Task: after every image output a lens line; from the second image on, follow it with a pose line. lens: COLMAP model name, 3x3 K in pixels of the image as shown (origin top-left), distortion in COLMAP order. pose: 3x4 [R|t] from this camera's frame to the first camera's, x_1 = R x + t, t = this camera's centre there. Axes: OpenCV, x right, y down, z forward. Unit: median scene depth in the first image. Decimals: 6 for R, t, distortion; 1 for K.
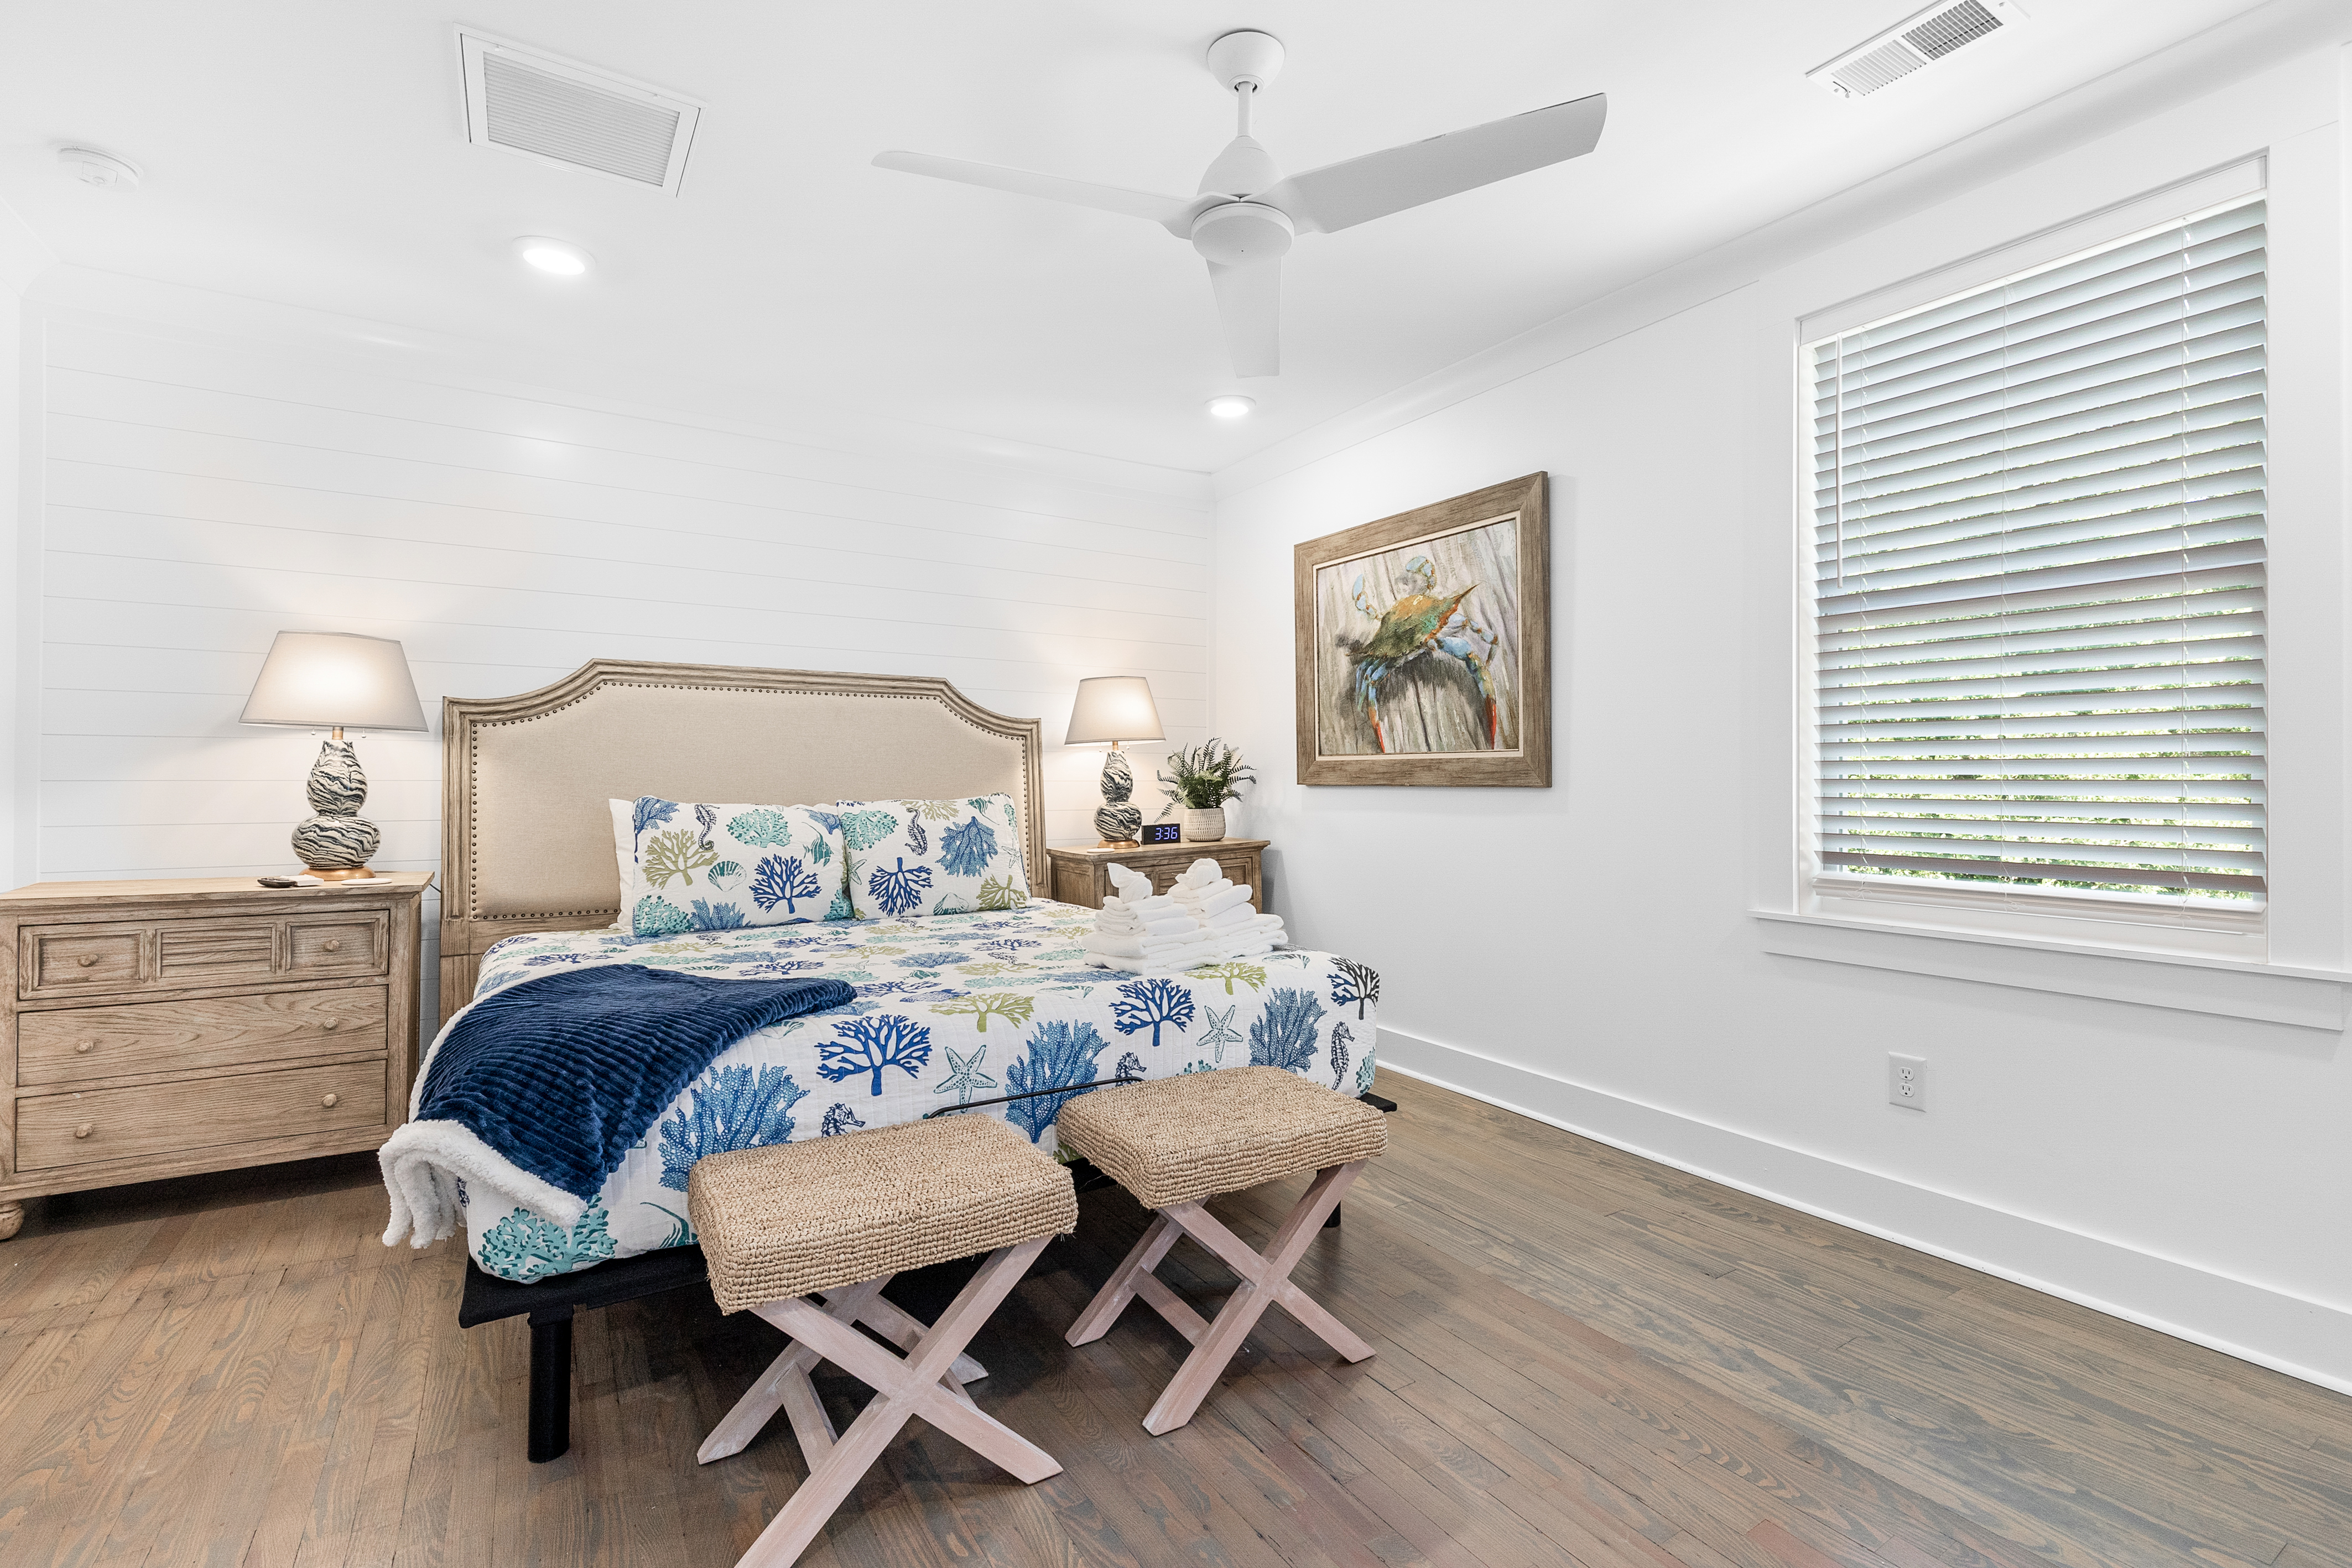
lens RADIAL K [[1059.9, 0, 1175.5], [0, 1059.9, 775.2], [0, 0, 1]] dist [-0.001954, -0.000391]
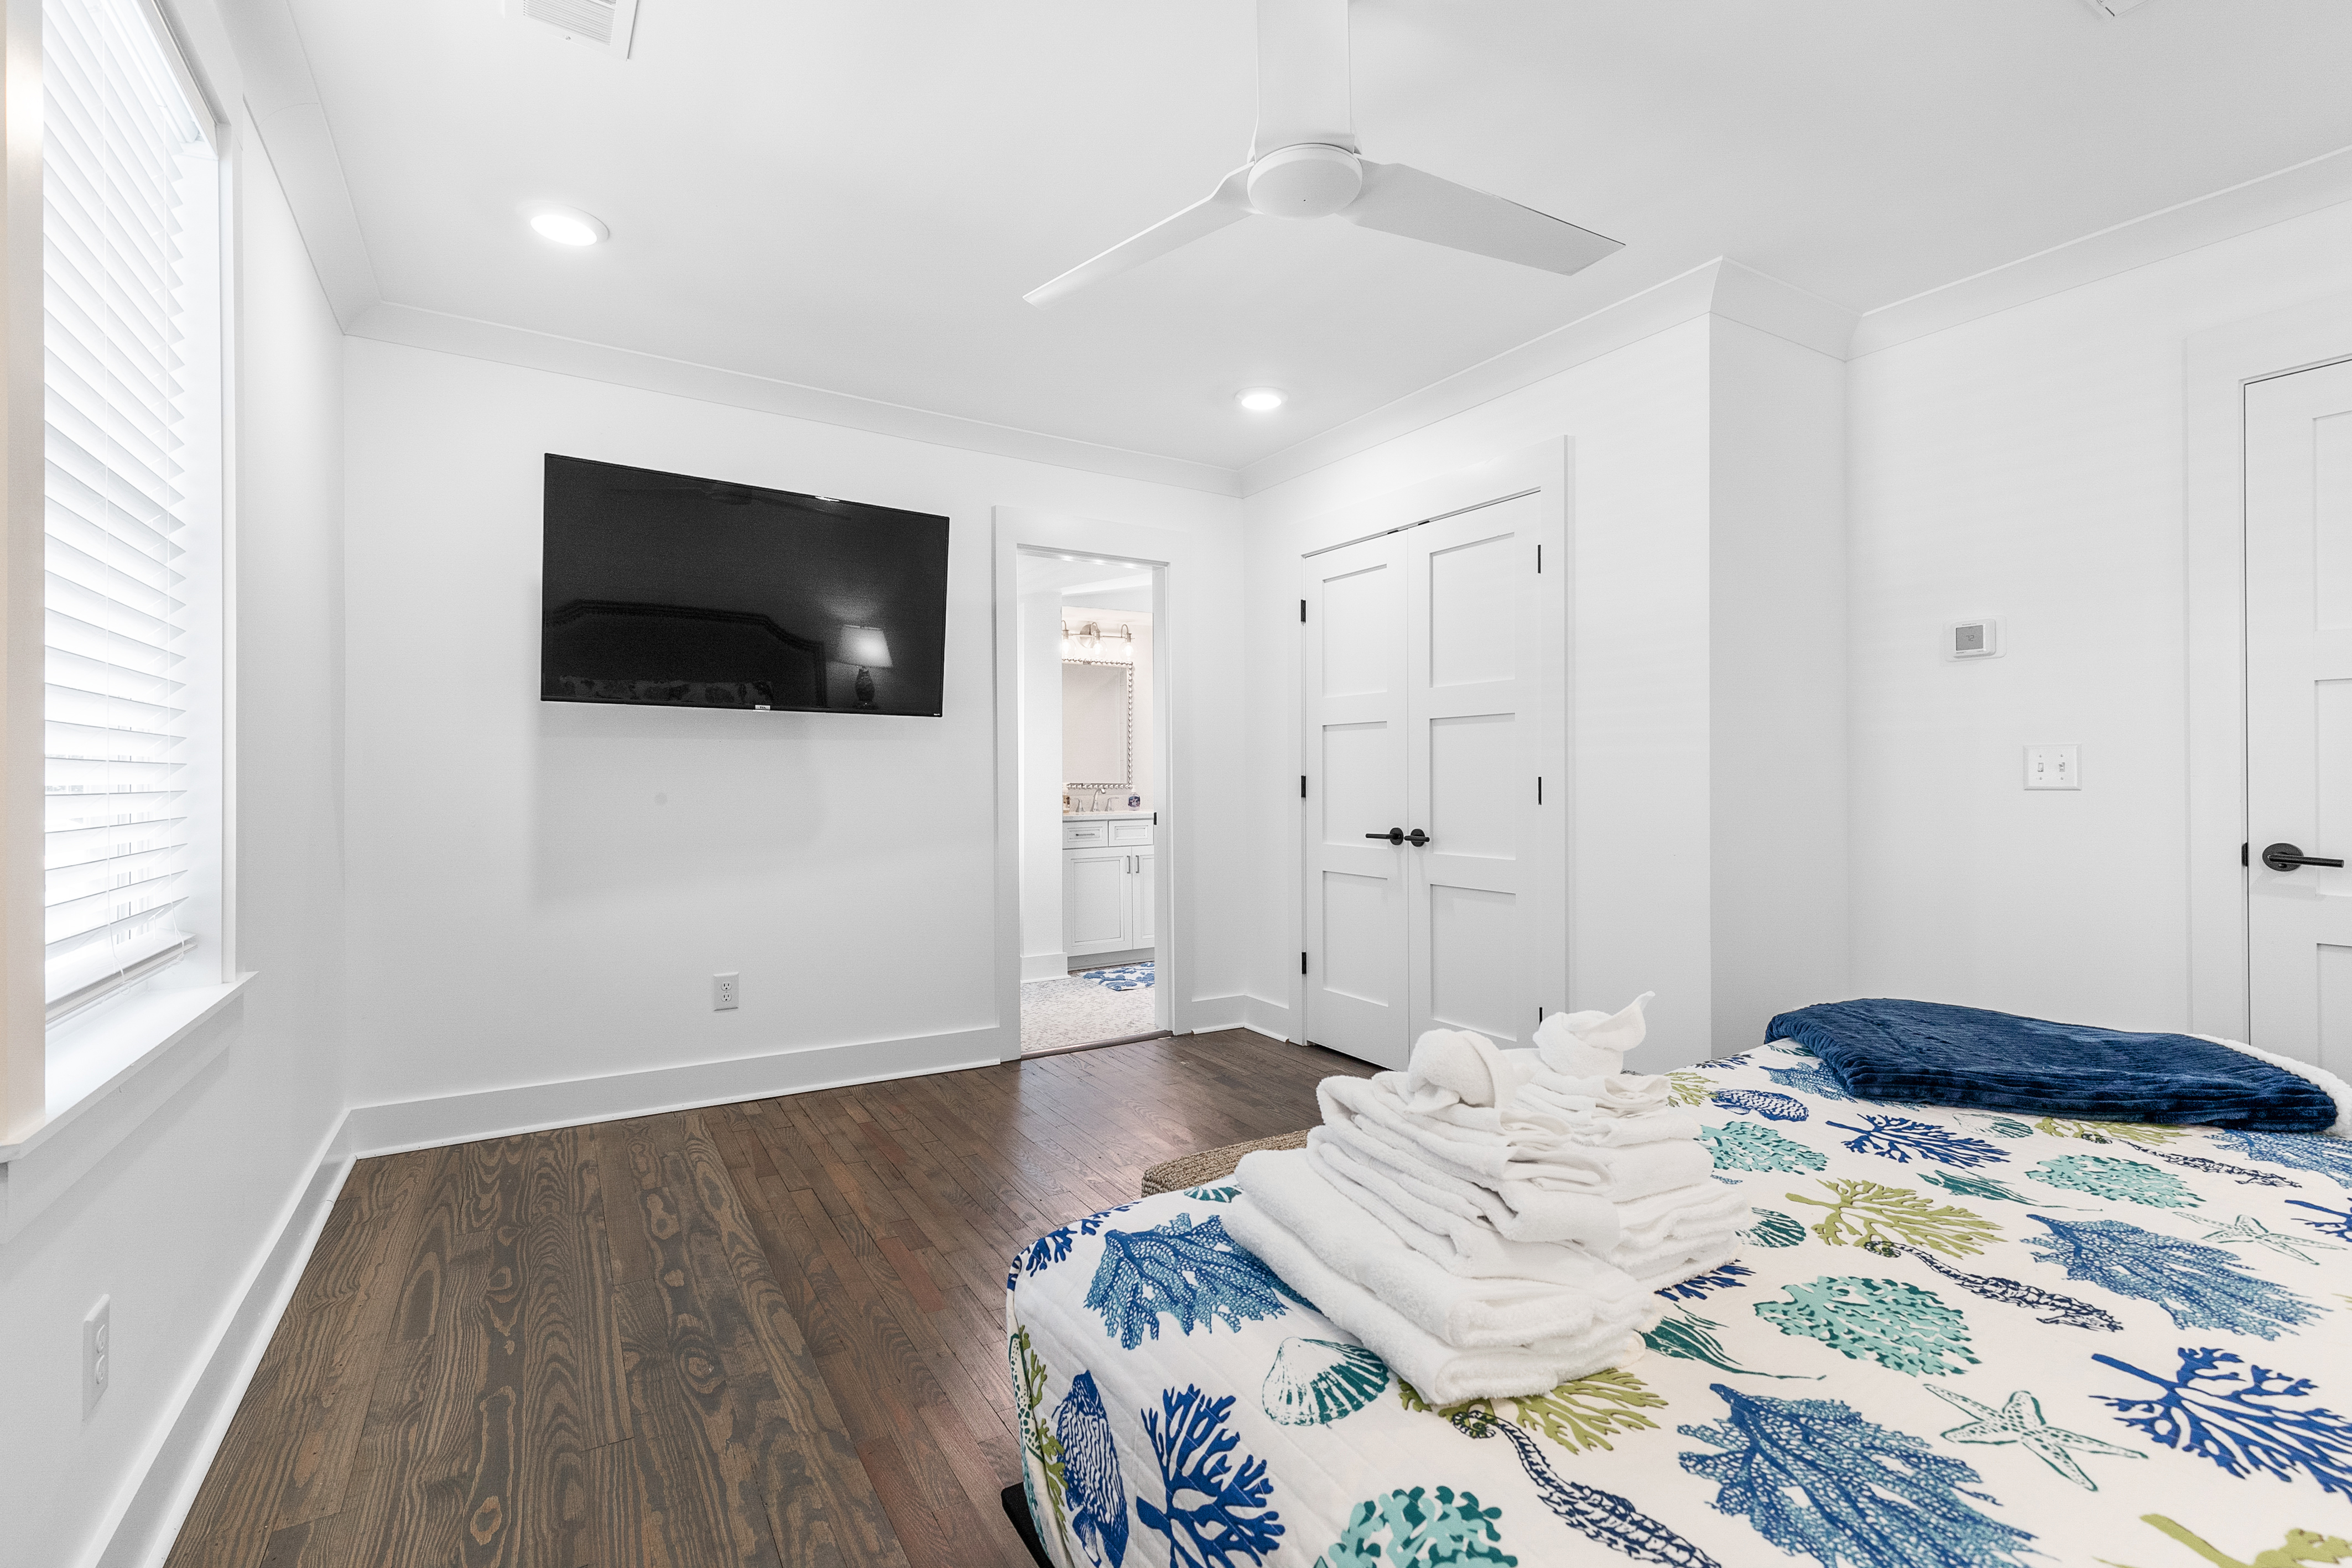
lens RADIAL K [[1059.9, 0, 1175.5], [0, 1059.9, 774.7], [0, 0, 1]] dist [-0.001954, -0.000391]
pose [[-0.999983, 0.003457, 0.004692, 0.171285], [0.003442, 0.999989, -0.003234, -0.010614], [-0.004703, -0.003218, -0.999984, 1.982085]]
